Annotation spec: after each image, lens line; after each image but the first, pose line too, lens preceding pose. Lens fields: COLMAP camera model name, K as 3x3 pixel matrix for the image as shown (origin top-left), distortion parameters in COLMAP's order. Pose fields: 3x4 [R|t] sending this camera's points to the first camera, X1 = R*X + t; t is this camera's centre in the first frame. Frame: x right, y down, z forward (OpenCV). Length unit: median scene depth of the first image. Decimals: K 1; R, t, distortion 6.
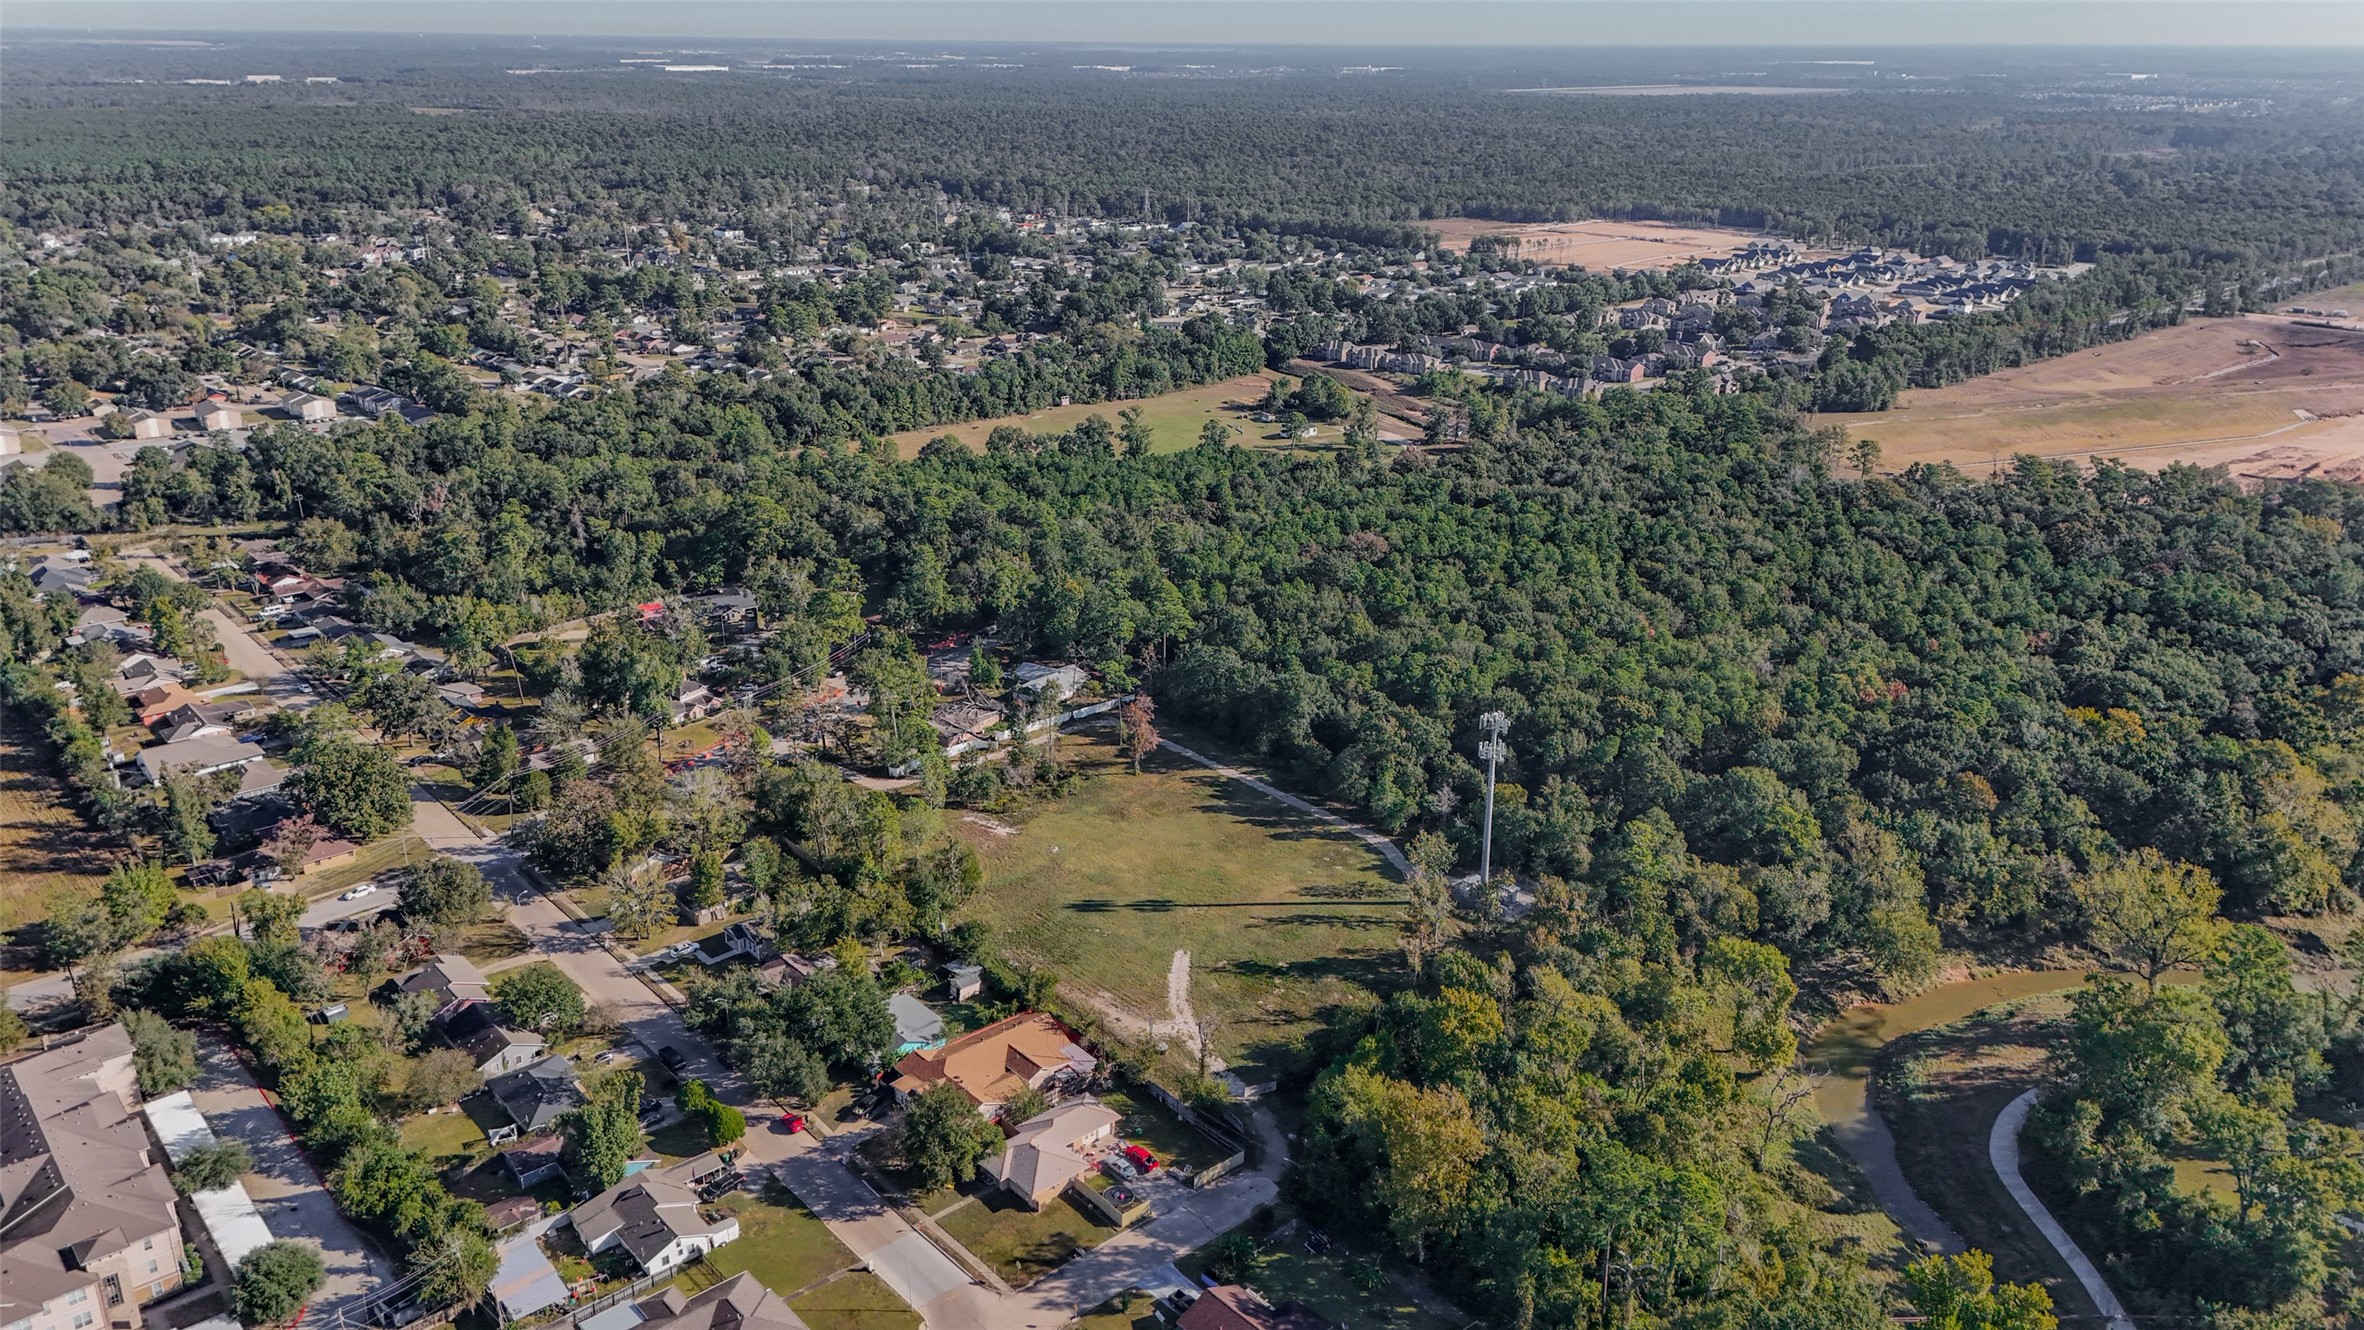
lens RADIAL K [[1729.6, 0, 1183.6], [0, 1729.6, 678.5], [0, 0, 1]] dist [0.082447, -0.074502]
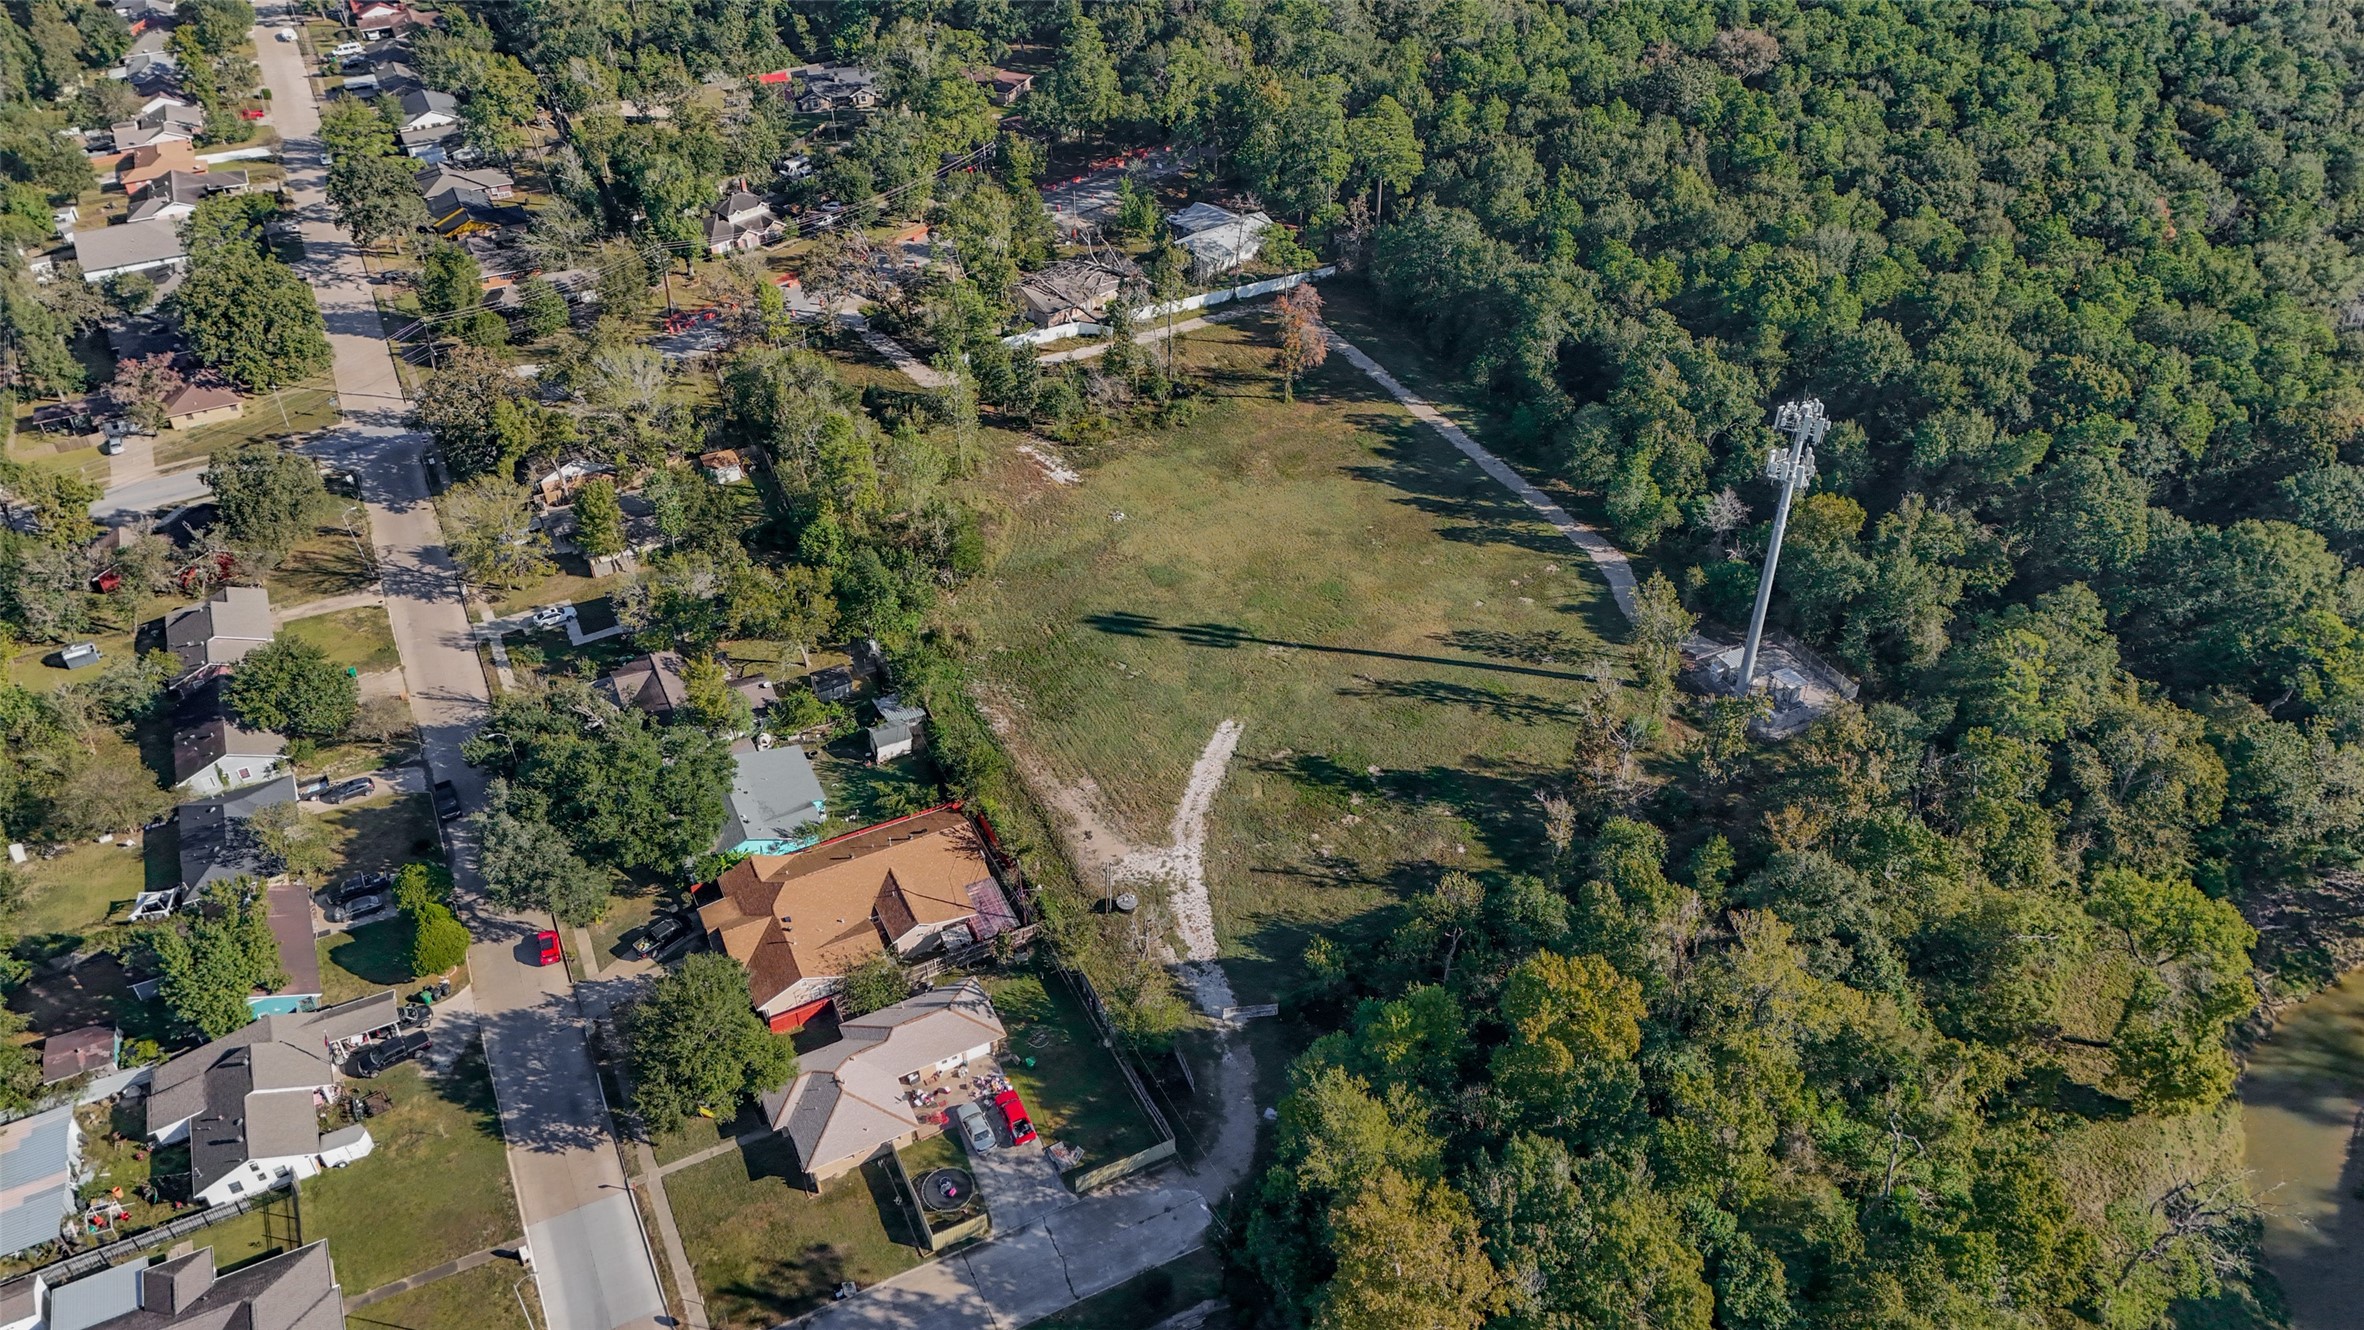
lens RADIAL K [[1729.6, 0, 1177.7], [0, 1729.6, 674.0], [0, 0, 1]] dist [0.082447, -0.074502]
pose [[0.965703, 0.141504, -0.217702, 0.111877], [-0.072200, 0.951725, 0.298340, -0.050368], [0.249409, -0.272390, 0.929300, 0.366992]]
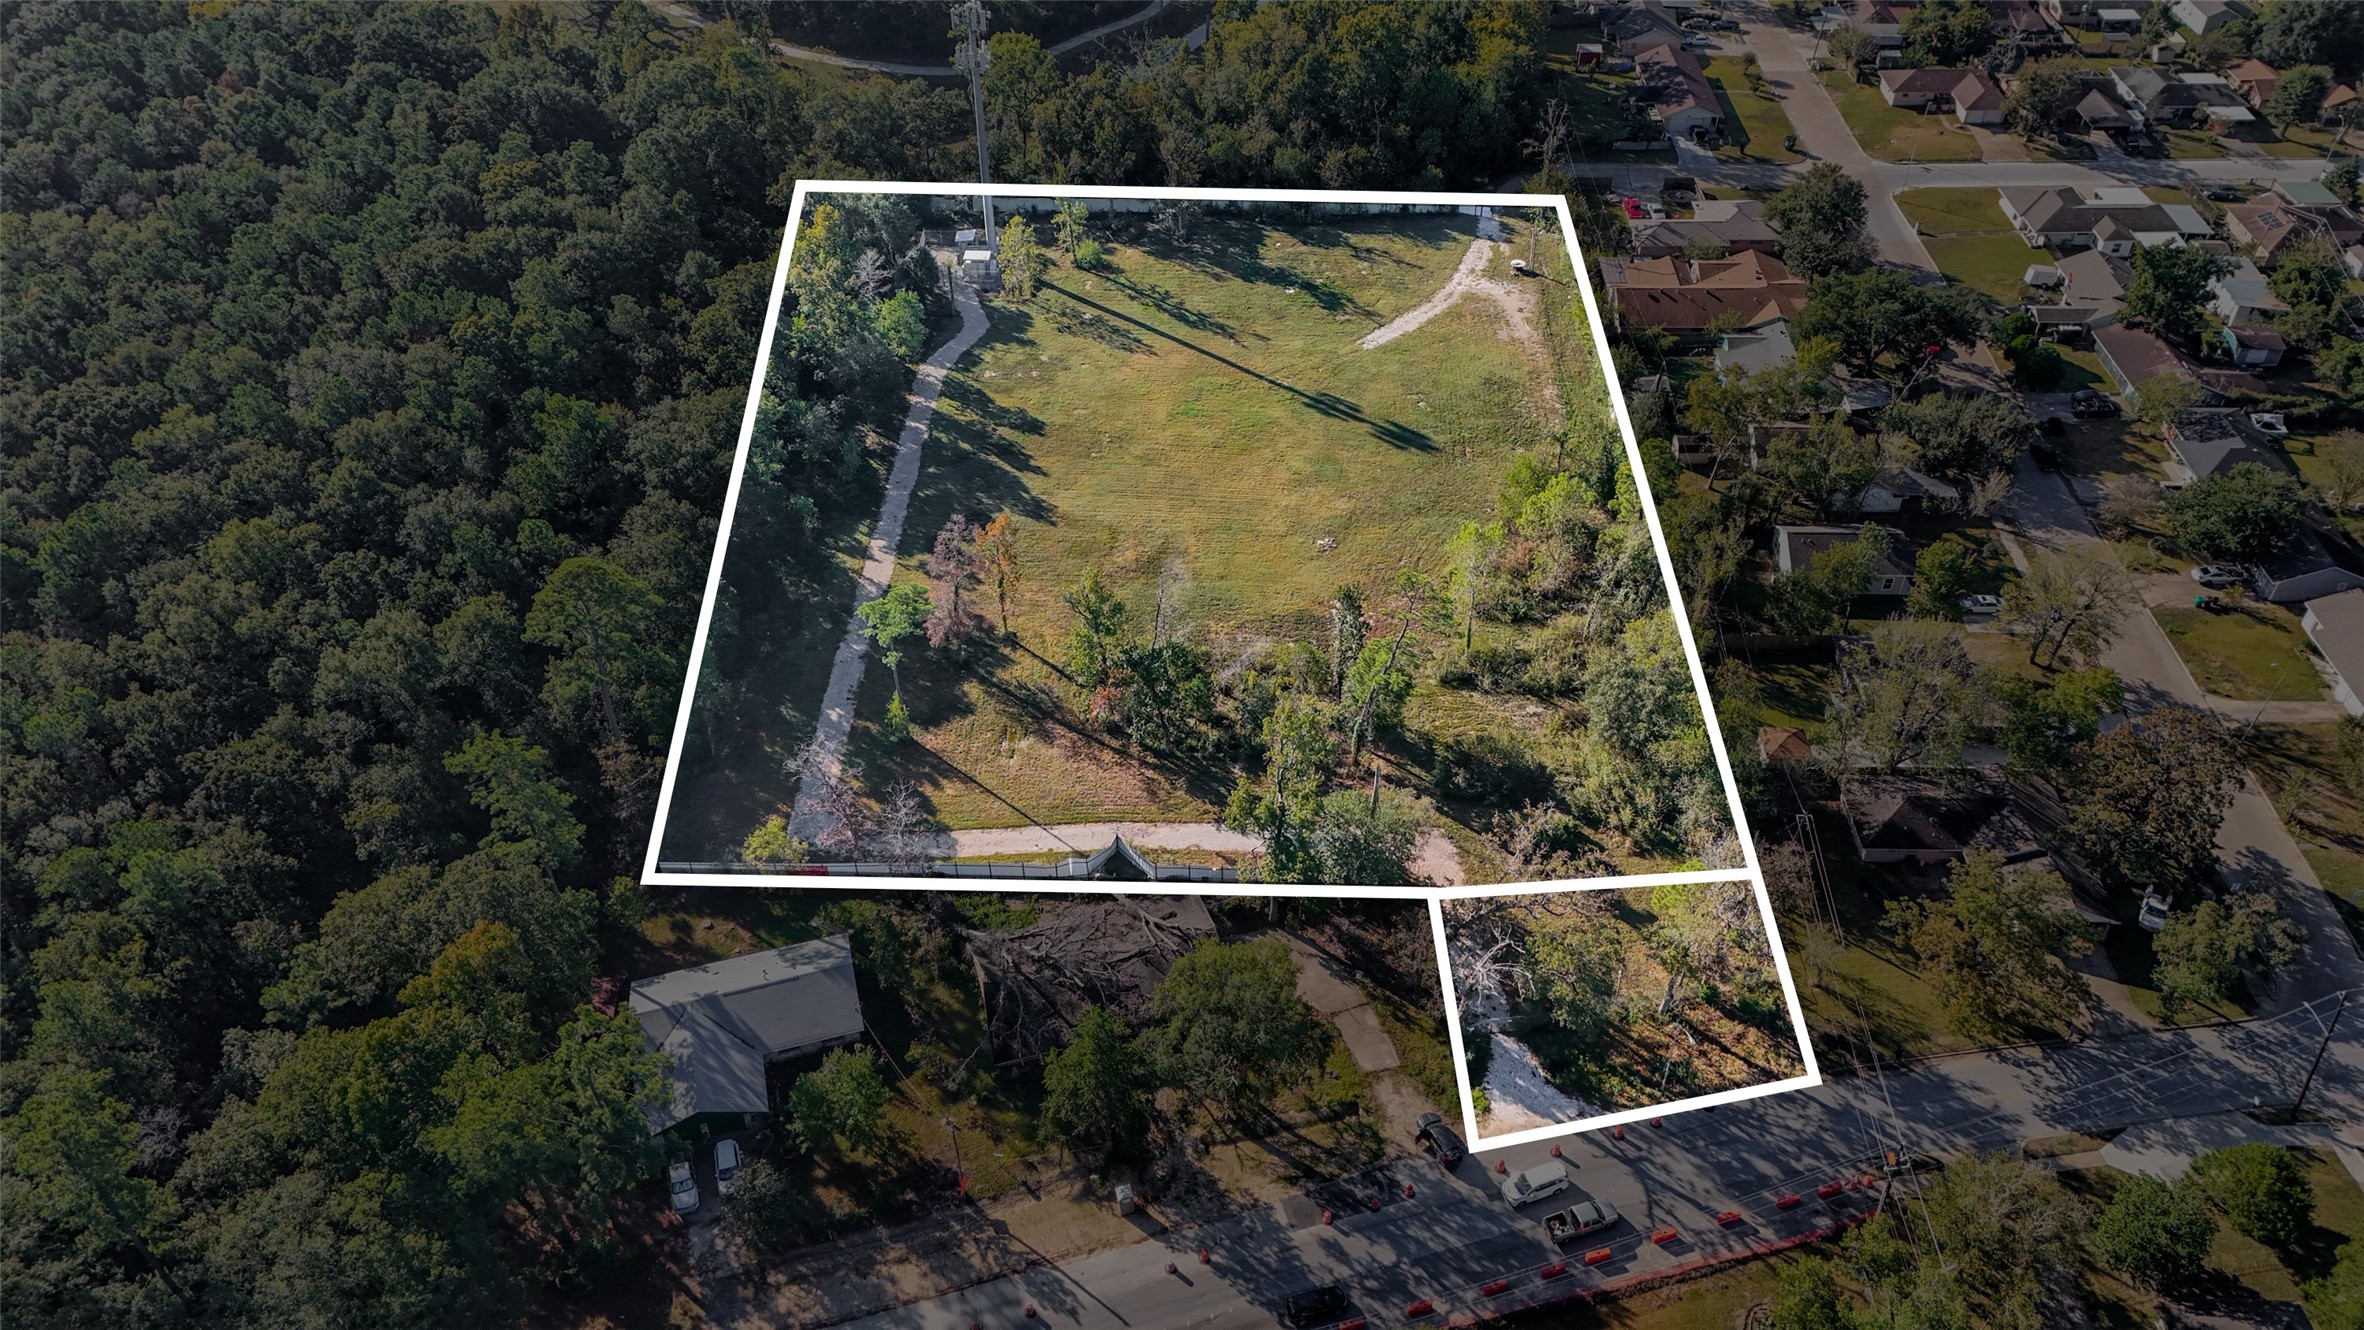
lens RADIAL K [[1729.6, 0, 1182.6], [0, 1729.6, 675.5], [0, 0, 1]] dist [0.082447, -0.074502]
pose [[-0.732484, -0.443943, 0.516123, -0.387908], [0.243892, 0.536688, 0.807764, -0.393726], [-0.635598, 0.717552, -0.284841, 1.297836]]
